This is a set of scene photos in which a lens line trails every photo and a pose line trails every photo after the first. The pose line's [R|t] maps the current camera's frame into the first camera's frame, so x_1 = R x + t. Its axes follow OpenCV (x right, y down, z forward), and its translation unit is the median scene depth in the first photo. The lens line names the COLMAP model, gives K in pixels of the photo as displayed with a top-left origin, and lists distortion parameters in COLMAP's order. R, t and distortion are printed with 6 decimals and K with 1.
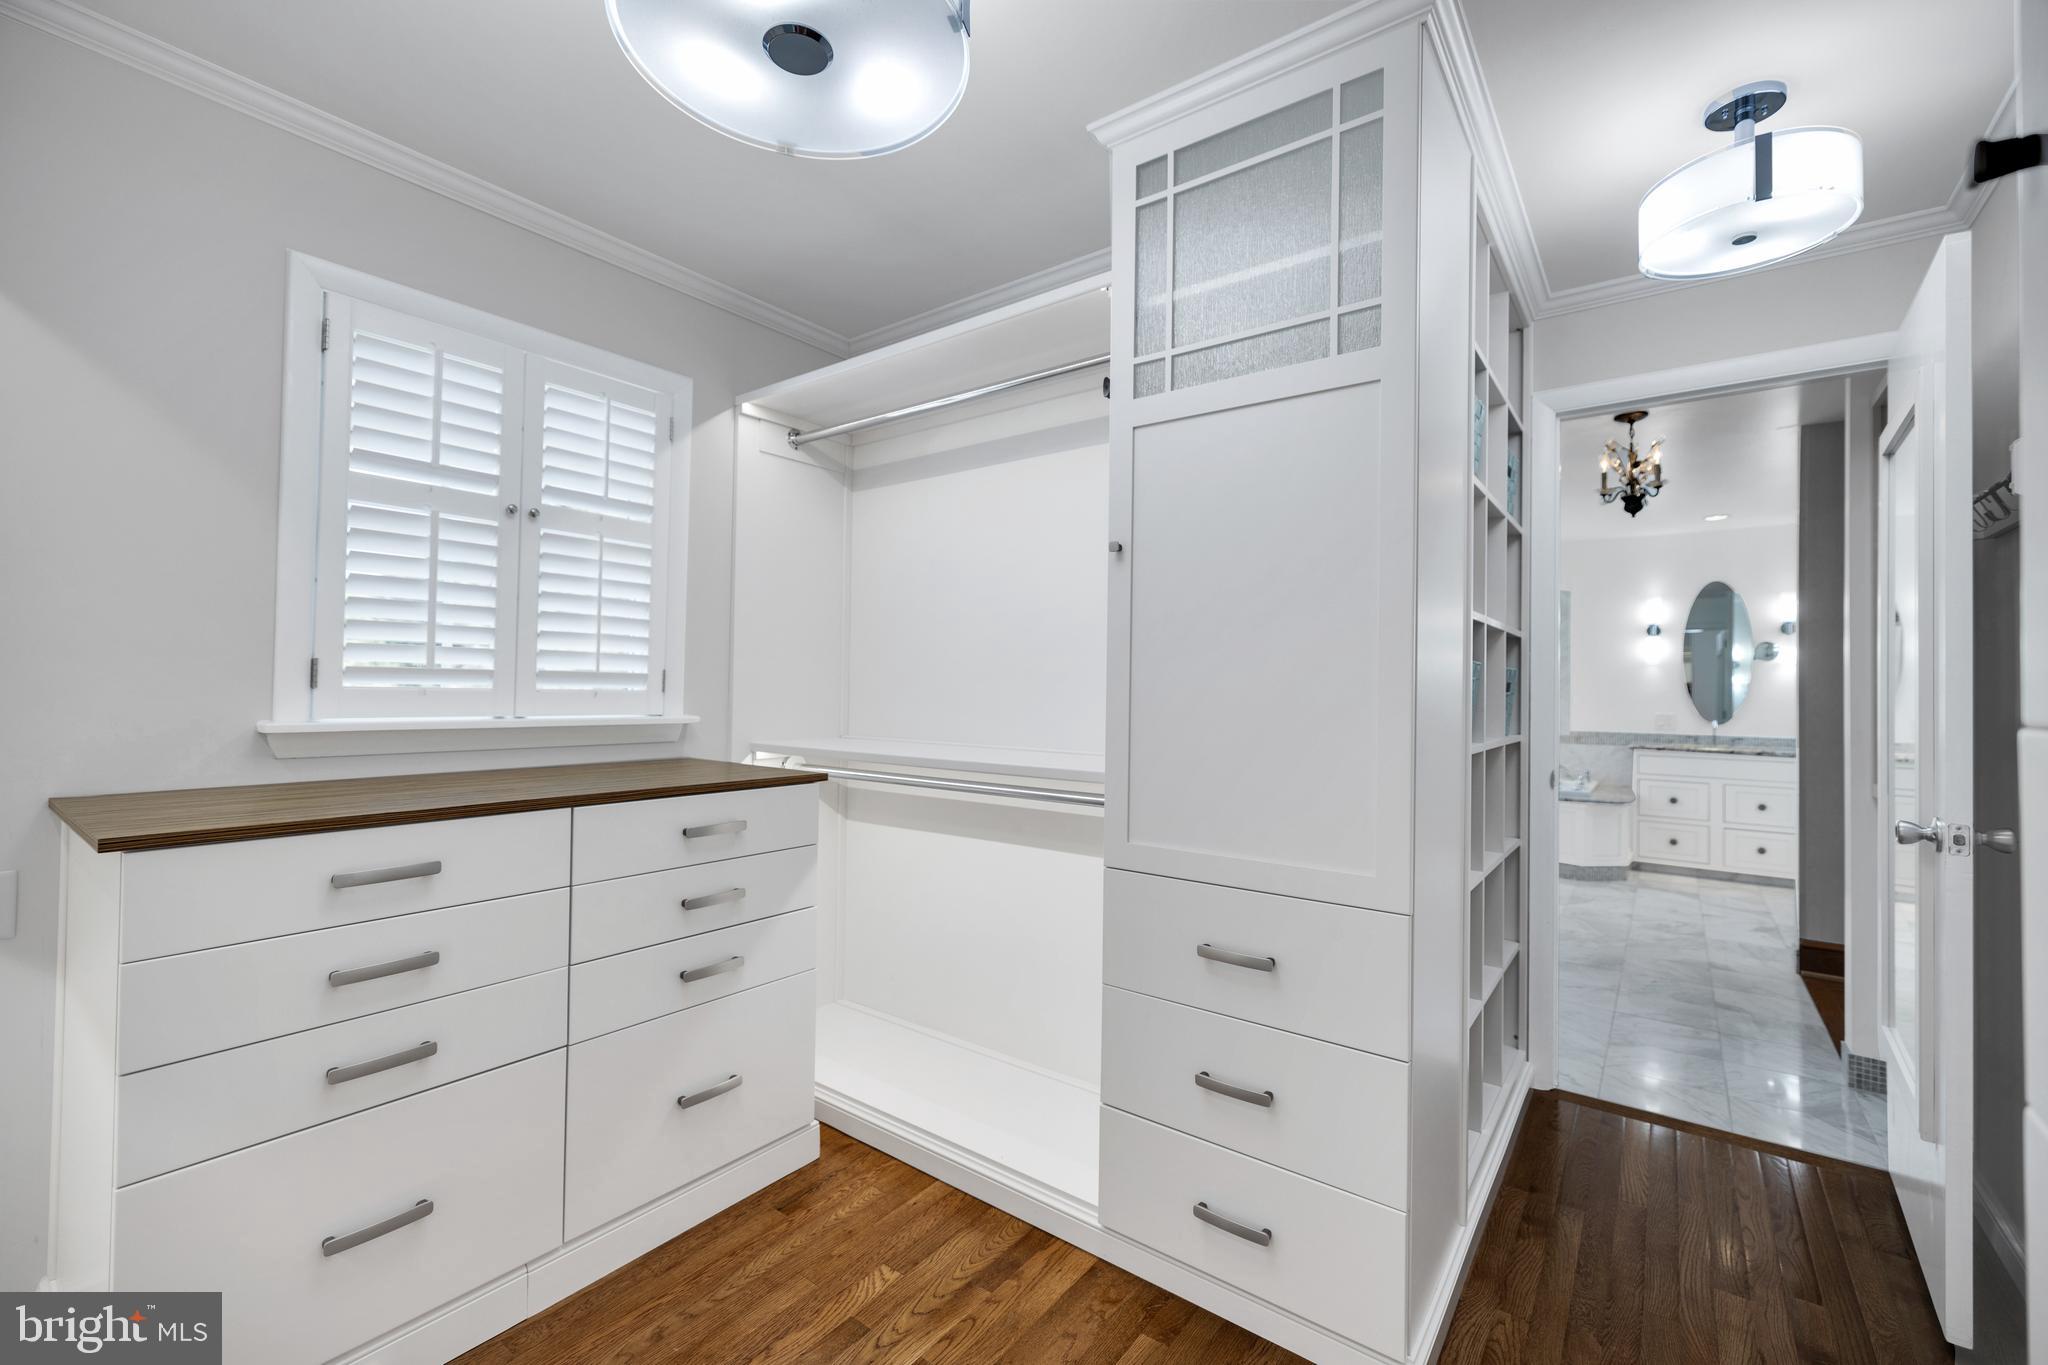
lens RADIAL K [[851.7, 0, 1024.0], [0, 851.7, 682.5], [0, 0, 1]] dist [0.000038, 0.000005]
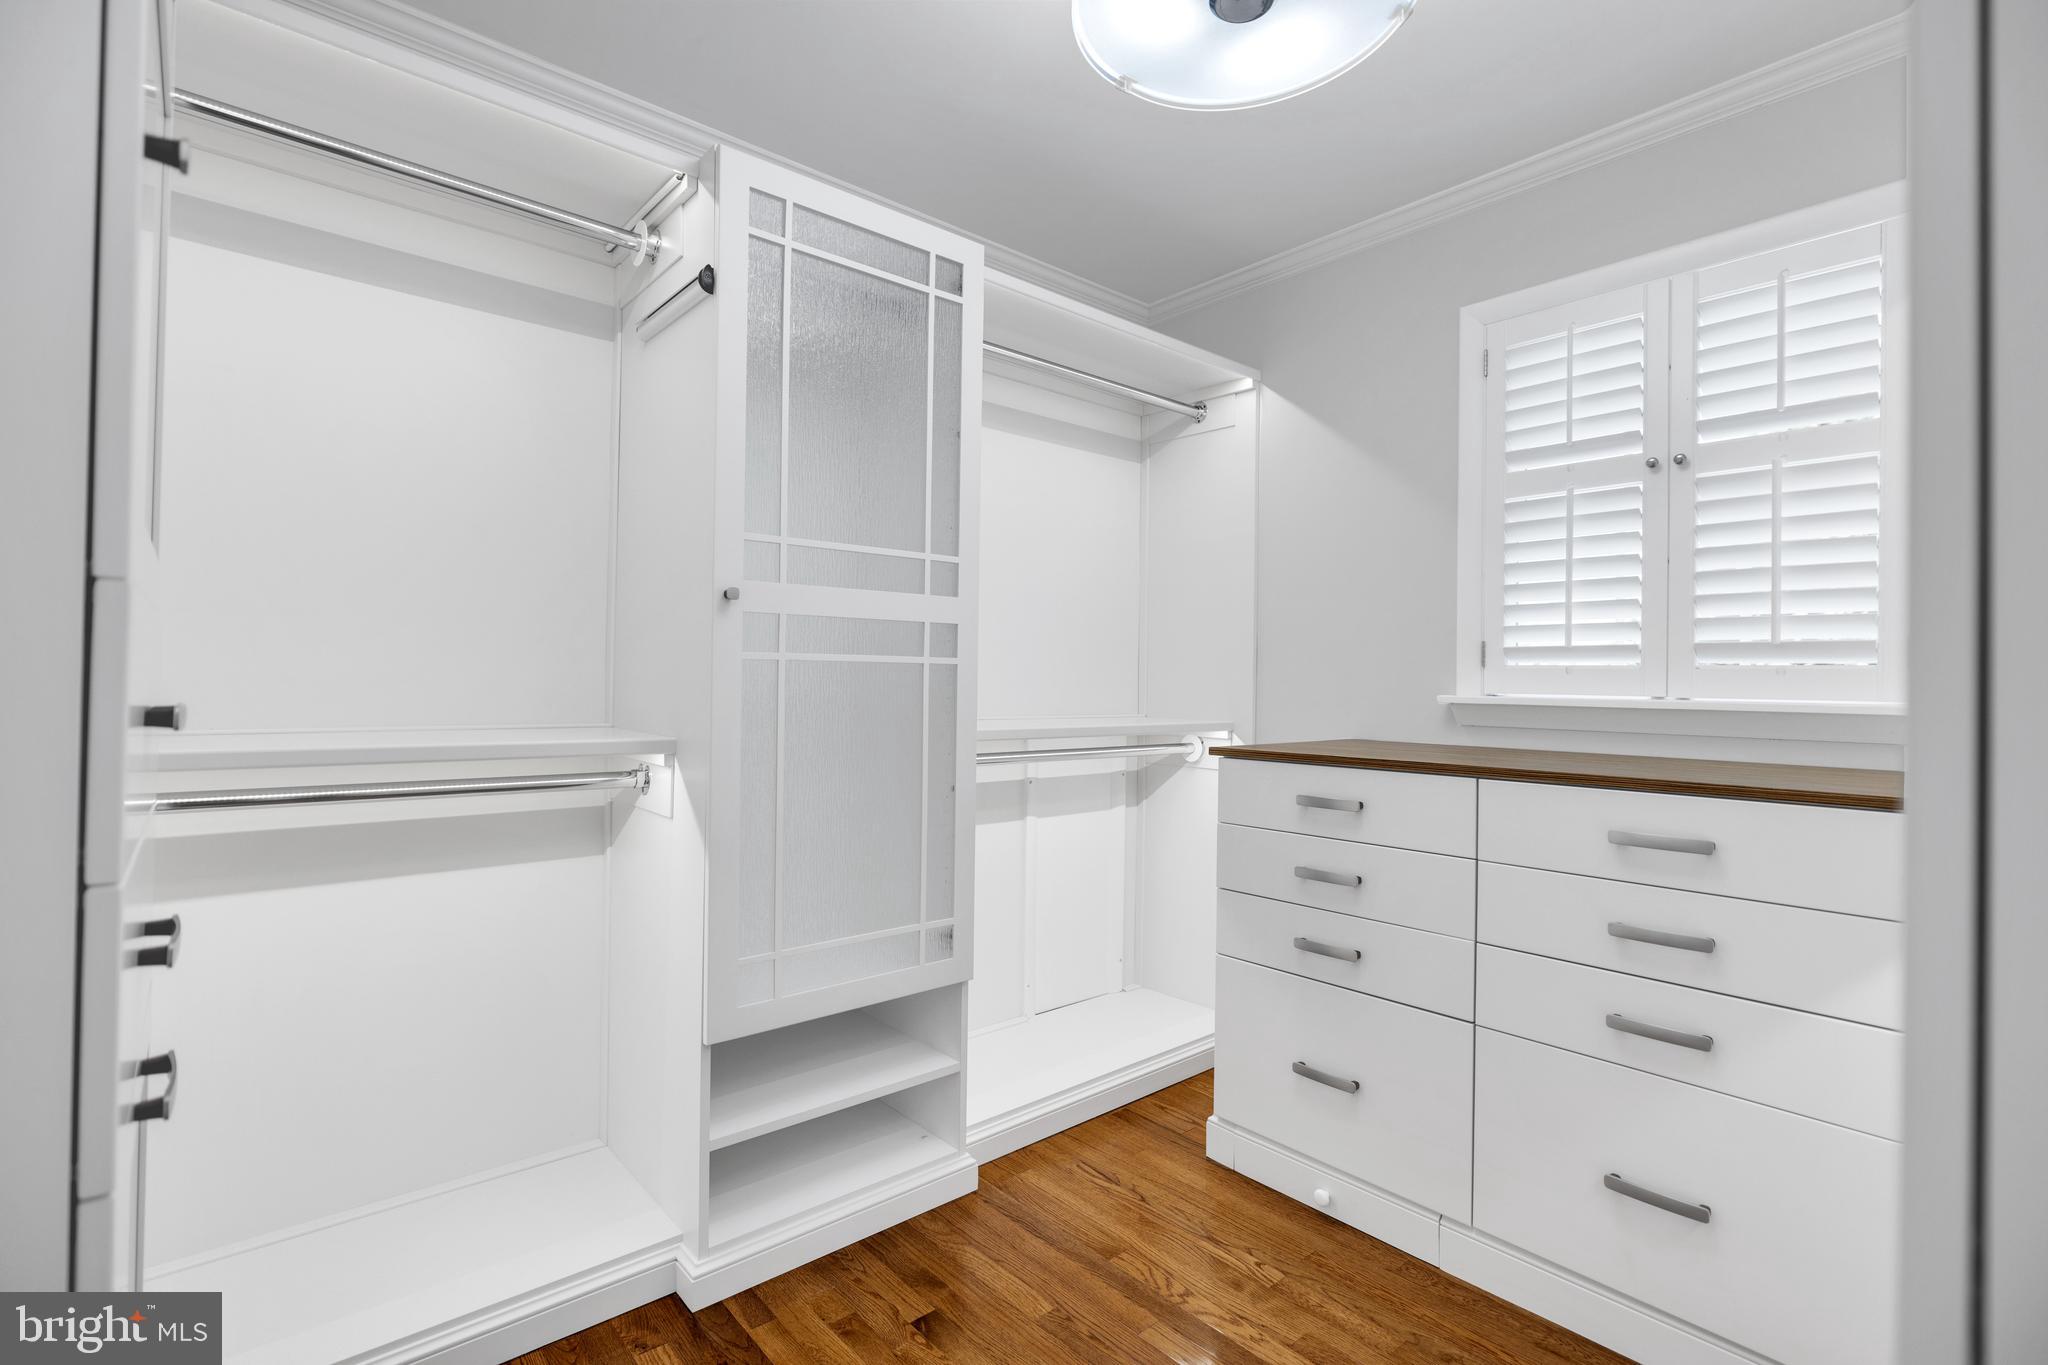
lens RADIAL K [[954.9, 0, 1017.0], [0, 954.9, 664.4], [0, 0, 1]] dist [0.001916, 0.000187]
pose [[-0.211856, -0.012380, -0.977222, 0.542520], [0.014320, 0.999773, -0.015771, 0.013150], [0.977196, -0.017335, -0.211631, 0.597507]]
